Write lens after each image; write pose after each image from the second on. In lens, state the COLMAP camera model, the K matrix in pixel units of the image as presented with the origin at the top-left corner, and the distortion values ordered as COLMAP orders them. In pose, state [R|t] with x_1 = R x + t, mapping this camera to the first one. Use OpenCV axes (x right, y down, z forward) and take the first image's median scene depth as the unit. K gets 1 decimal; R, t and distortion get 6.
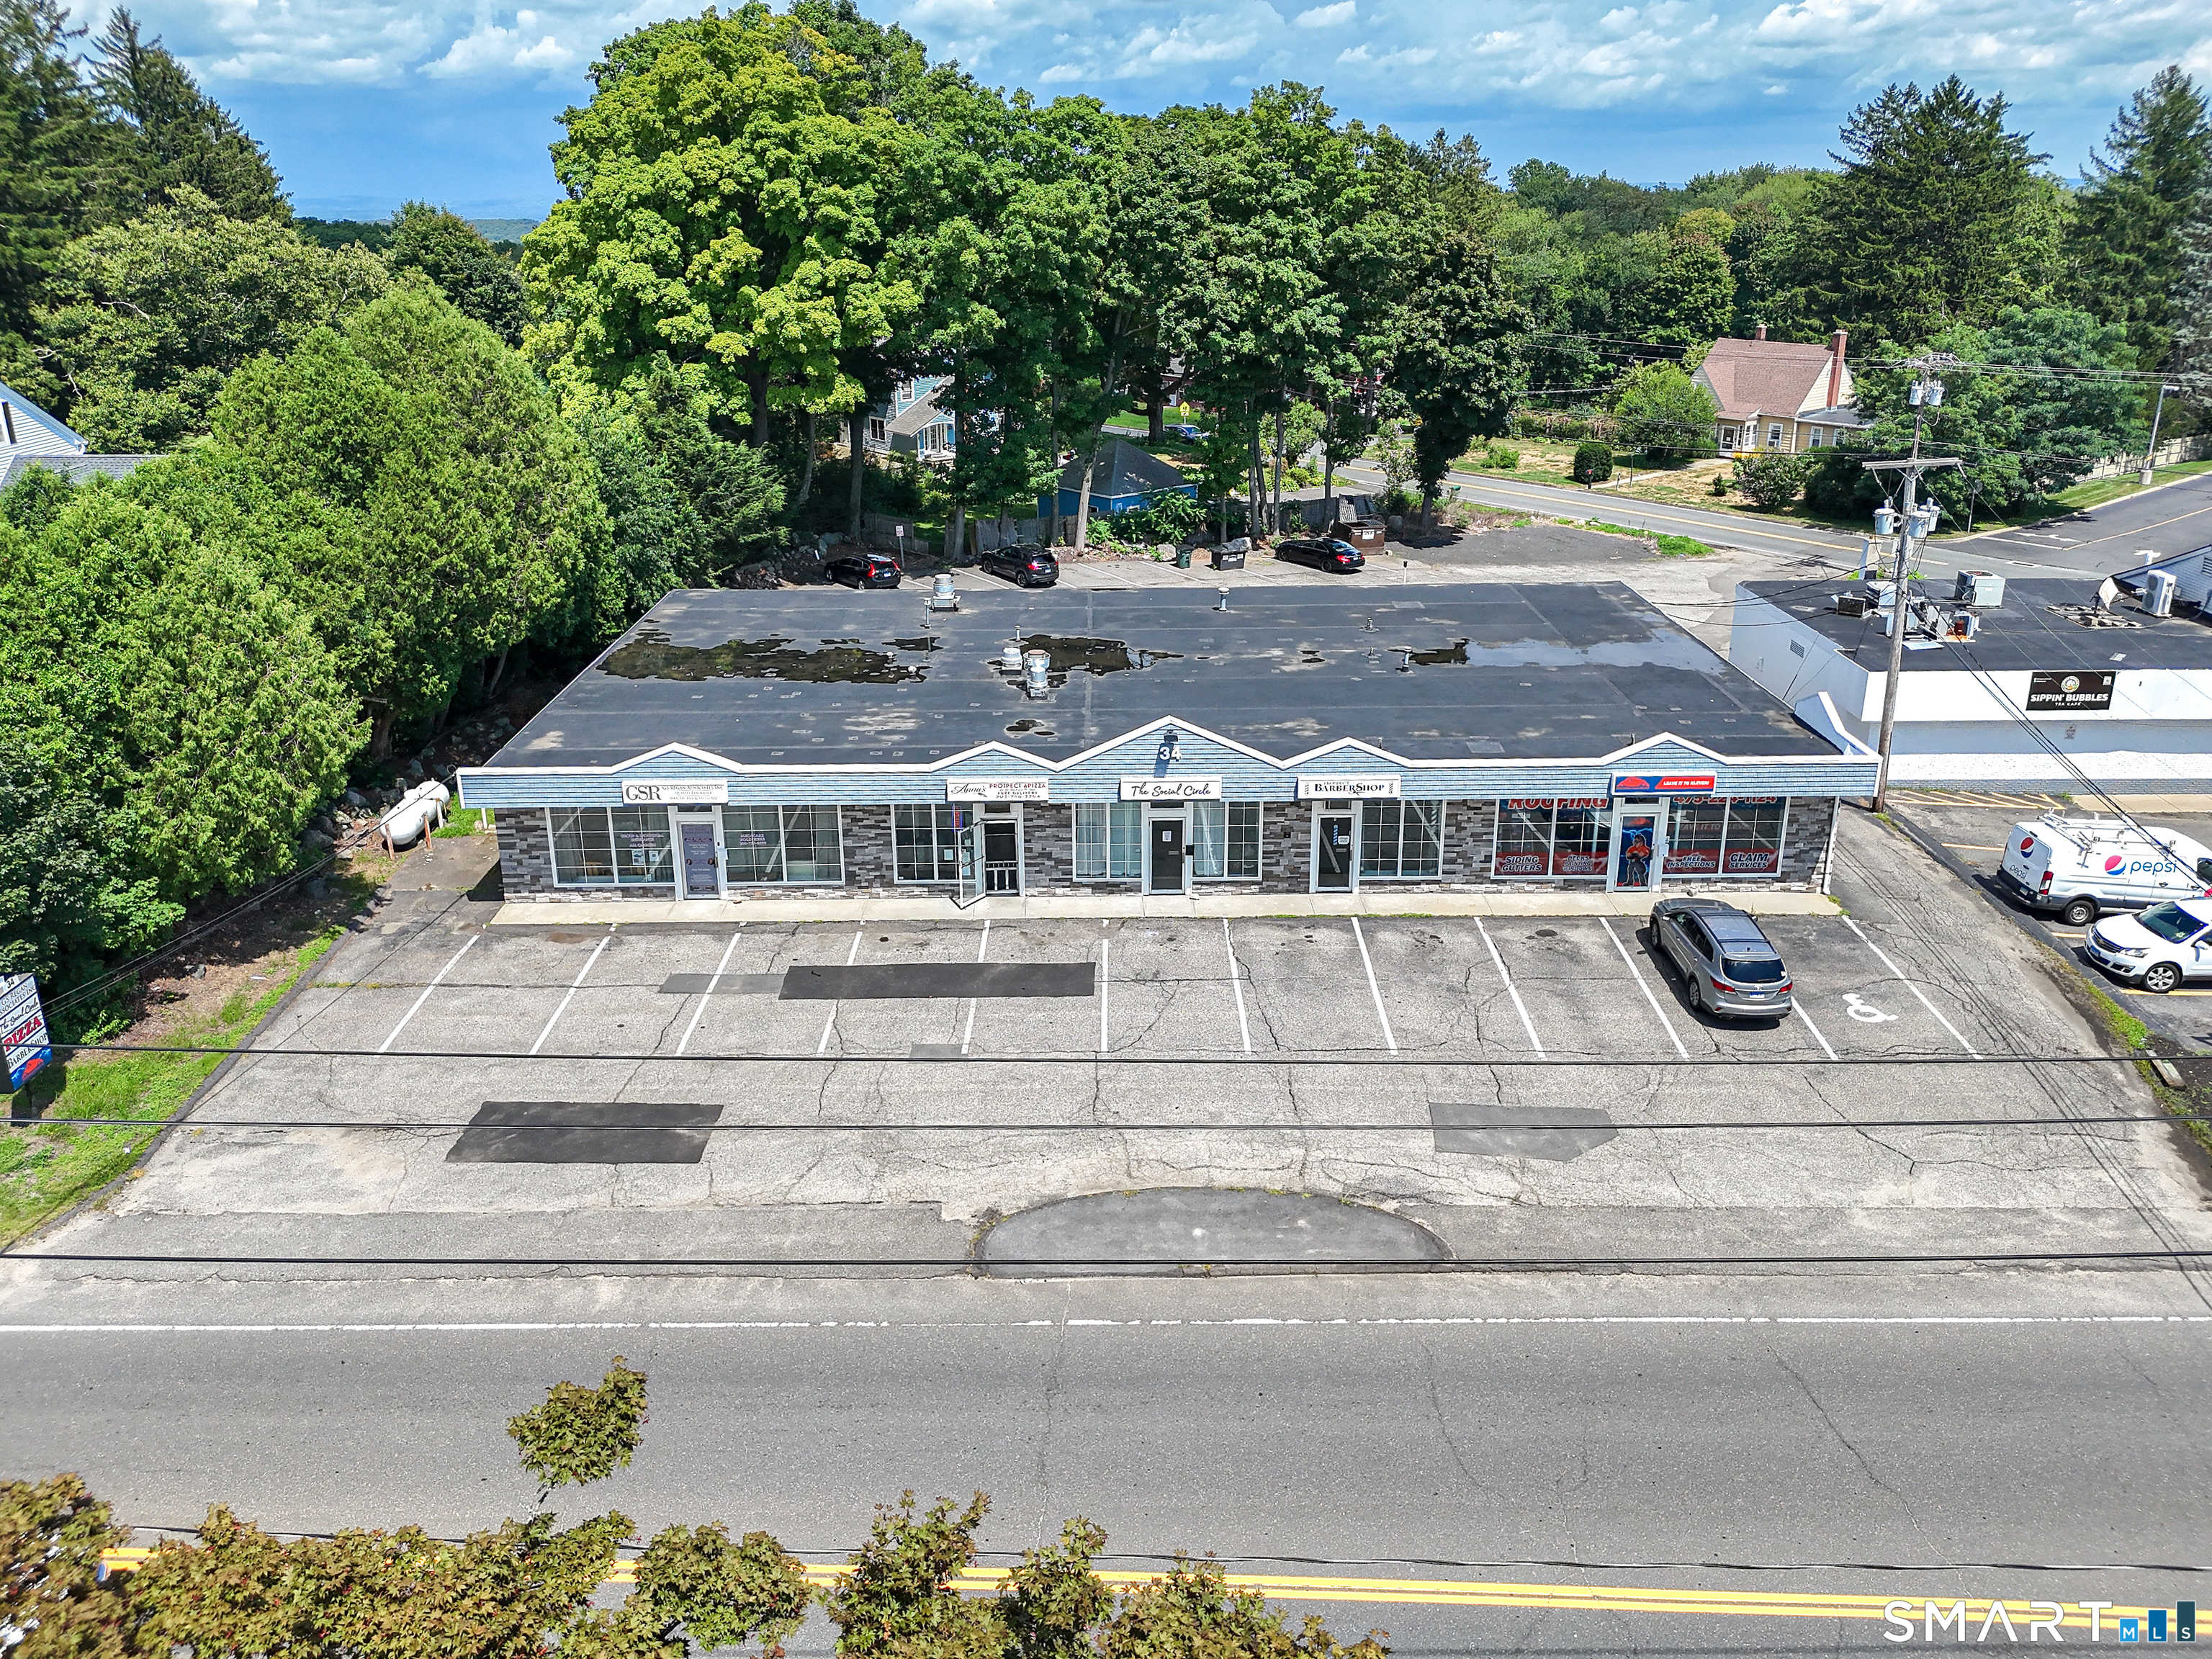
lens RADIAL K [[1591.3, 0, 1101.7], [0, 1591.3, 716.8], [0, 0, 1]] dist [0.055770, -0.057606]
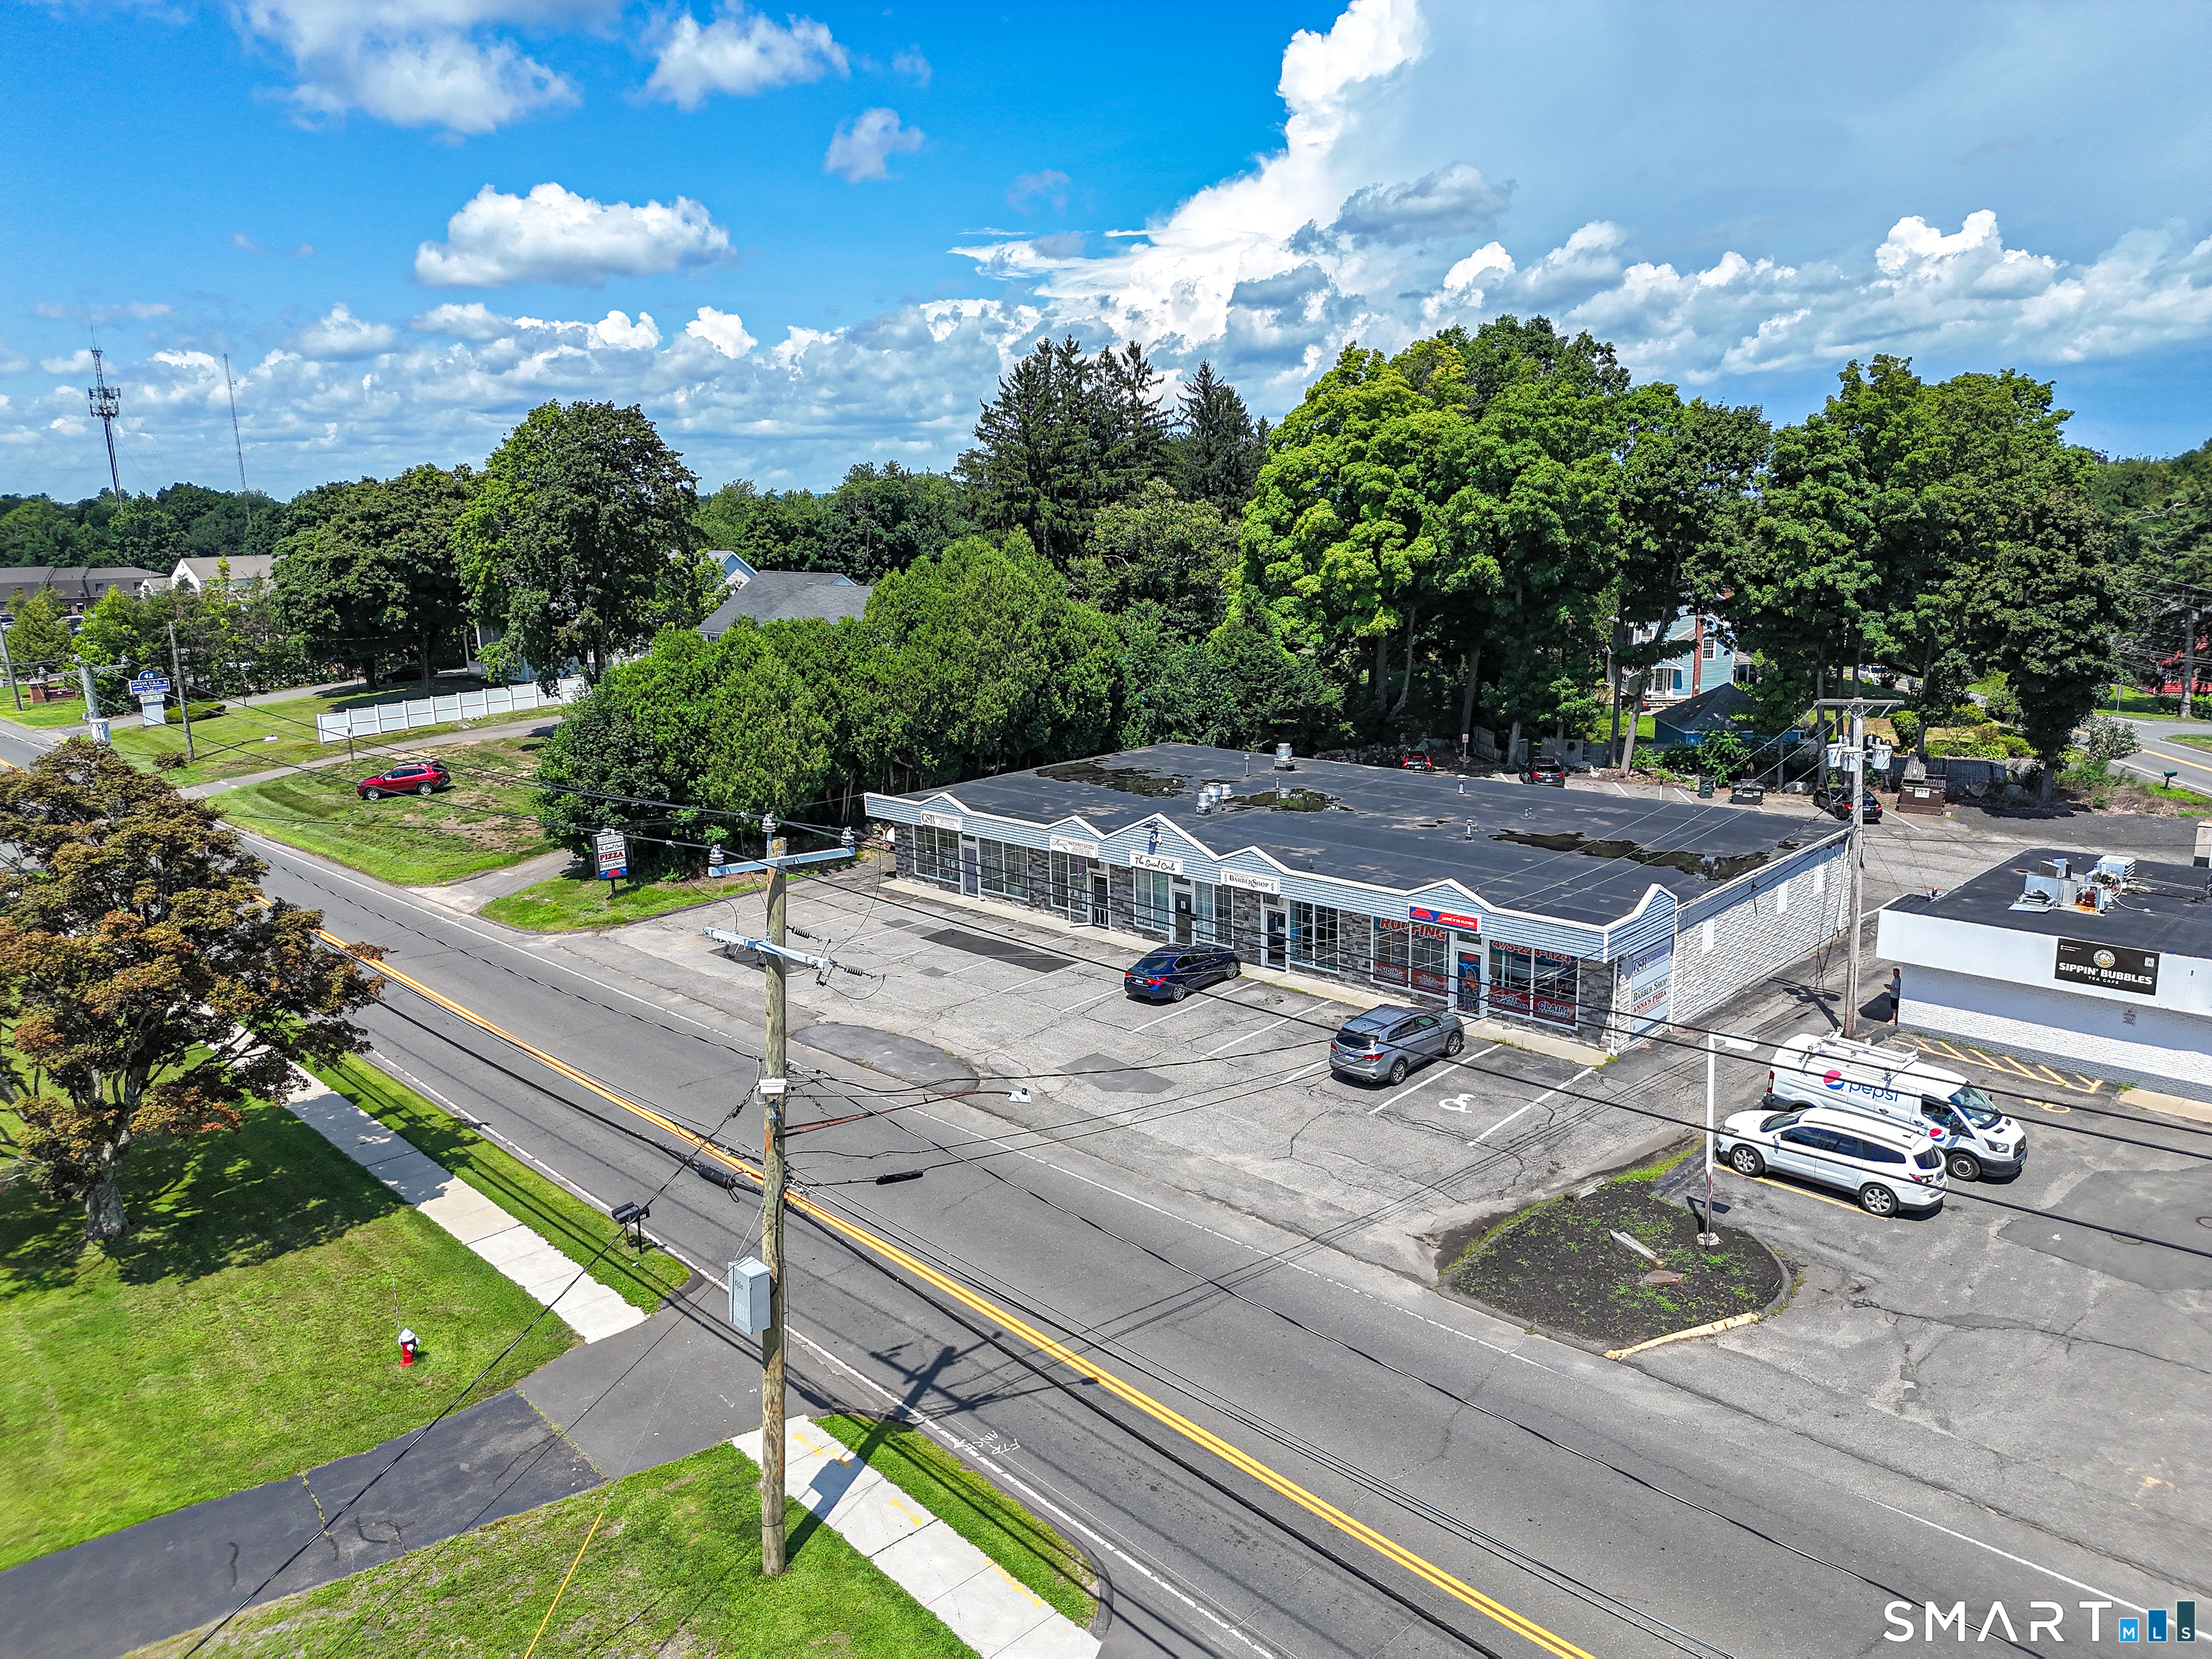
lens RADIAL K [[1529.7, 0, 1104.6], [0, 1529.7, 838.5], [0, 0, 1]] dist [0.093514, -0.128367]
pose [[0.716816, 0.141518, -0.682750, 0.838736], [-0.198662, 0.980053, -0.005433, 0.033740], [0.668362, 0.139531, 0.730632, -0.064117]]
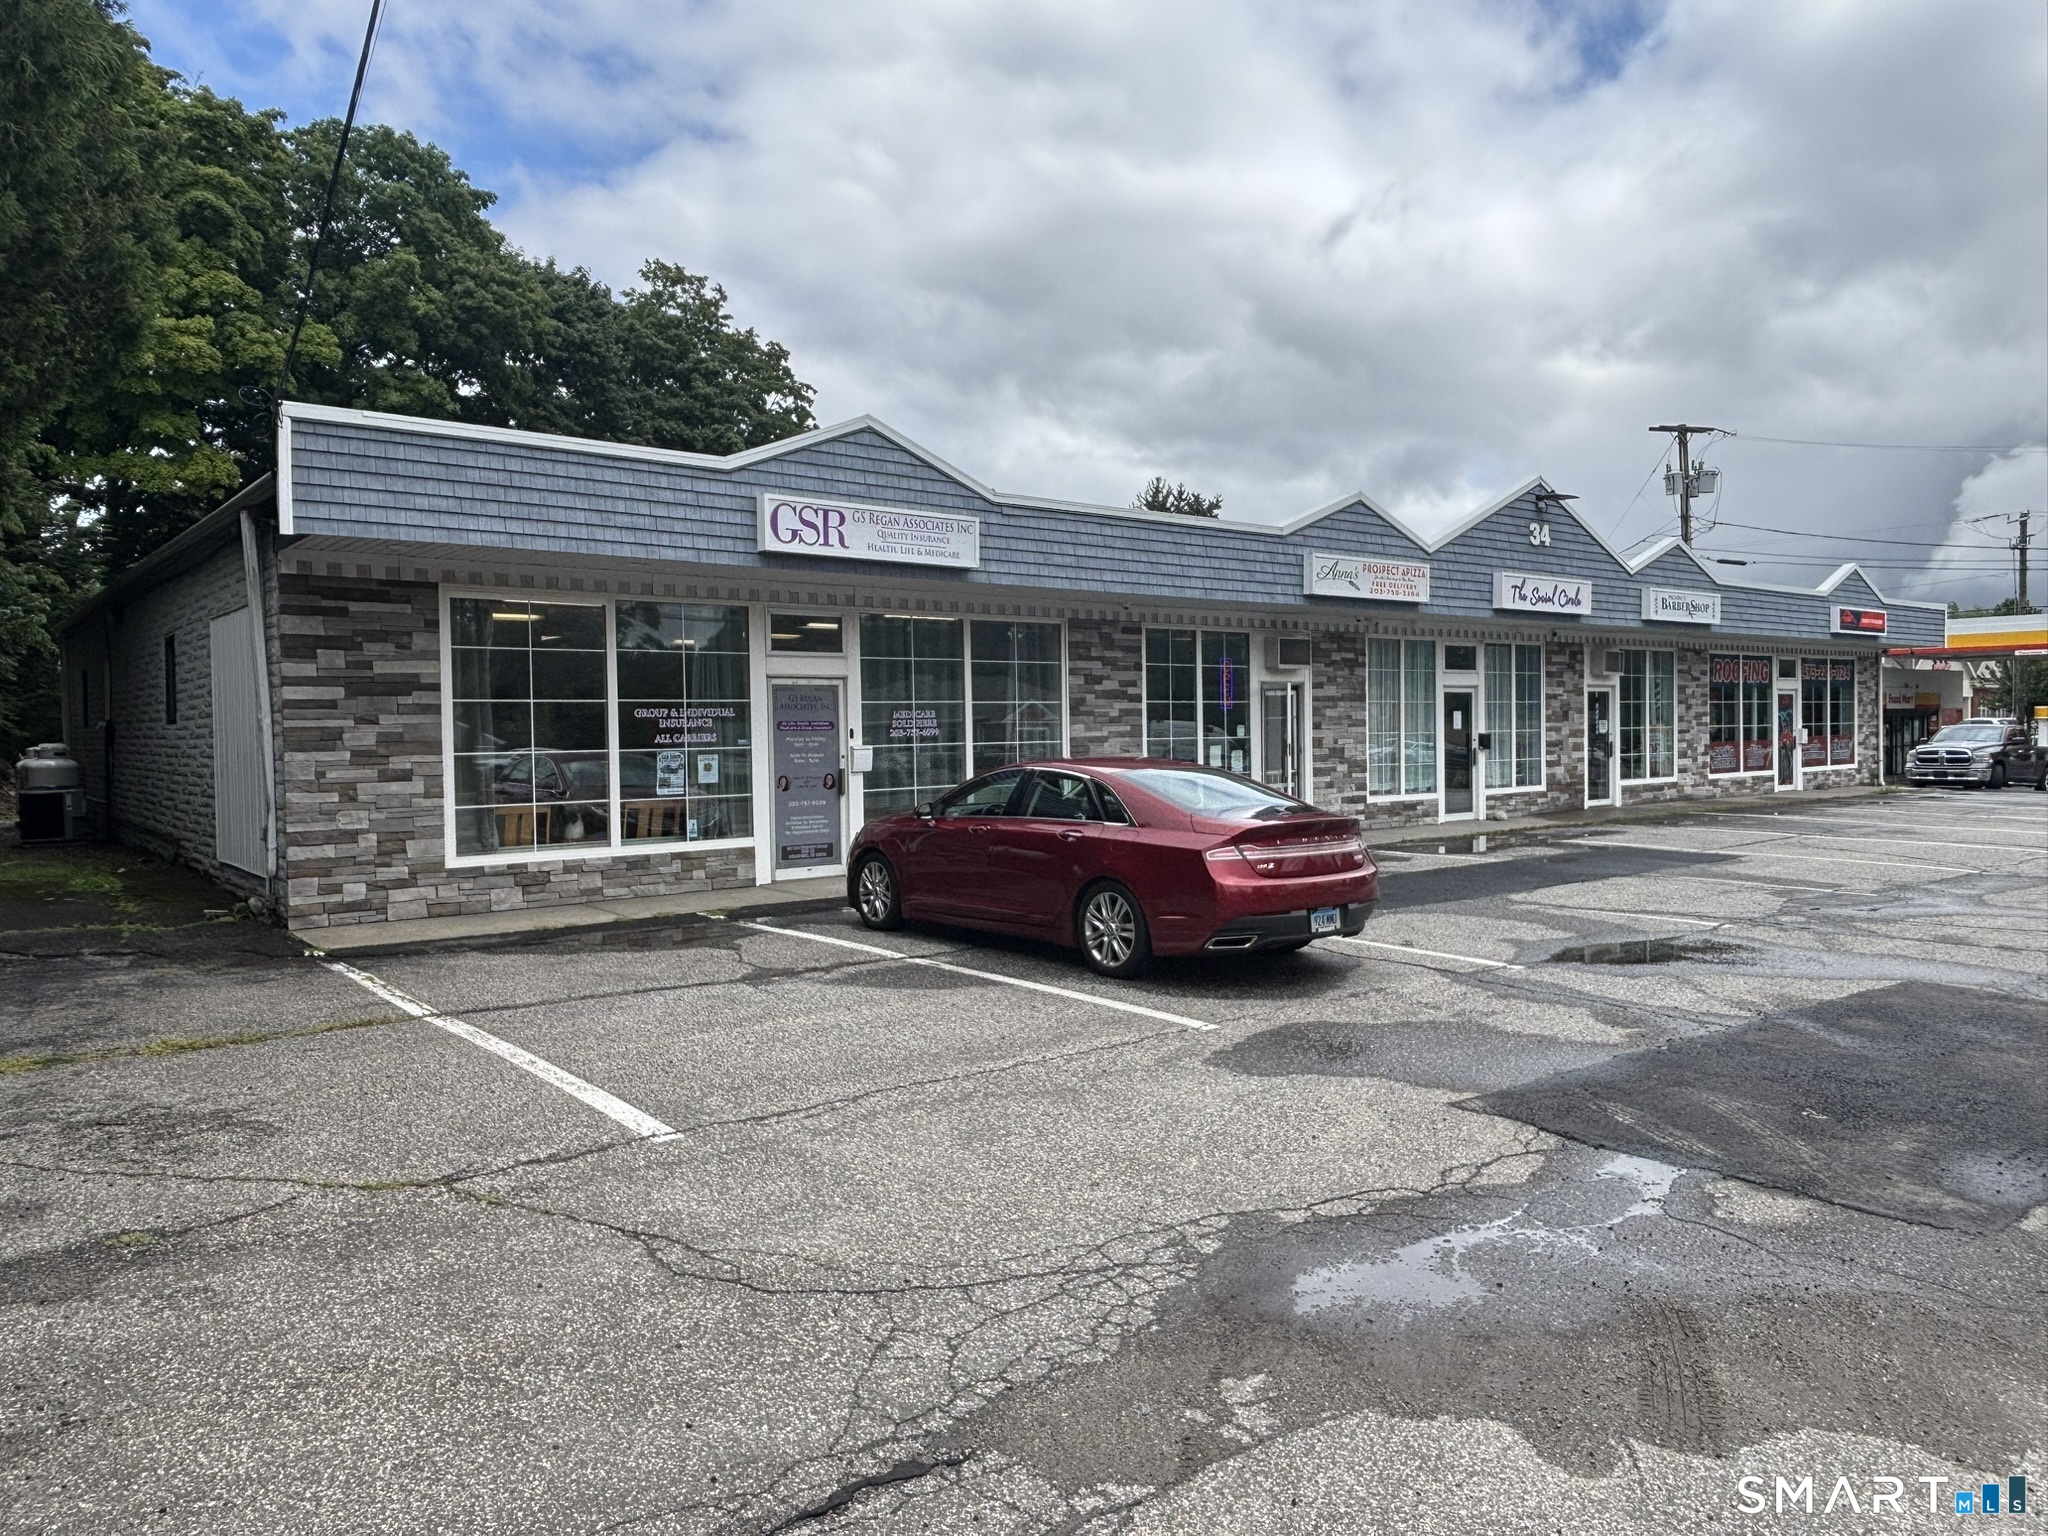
lens RADIAL K [[1383.0, 0, 1021.3], [0, 1383.0, 768.6], [0, 0, 1]] dist [0.079459, -0.131529]
pose [[0.777657, -0.020642, 0.628350, -0.394713], [0.204013, 0.953659, -0.221162, 0.161742], [-0.594667, 0.300179, 0.745831, 0.630597]]
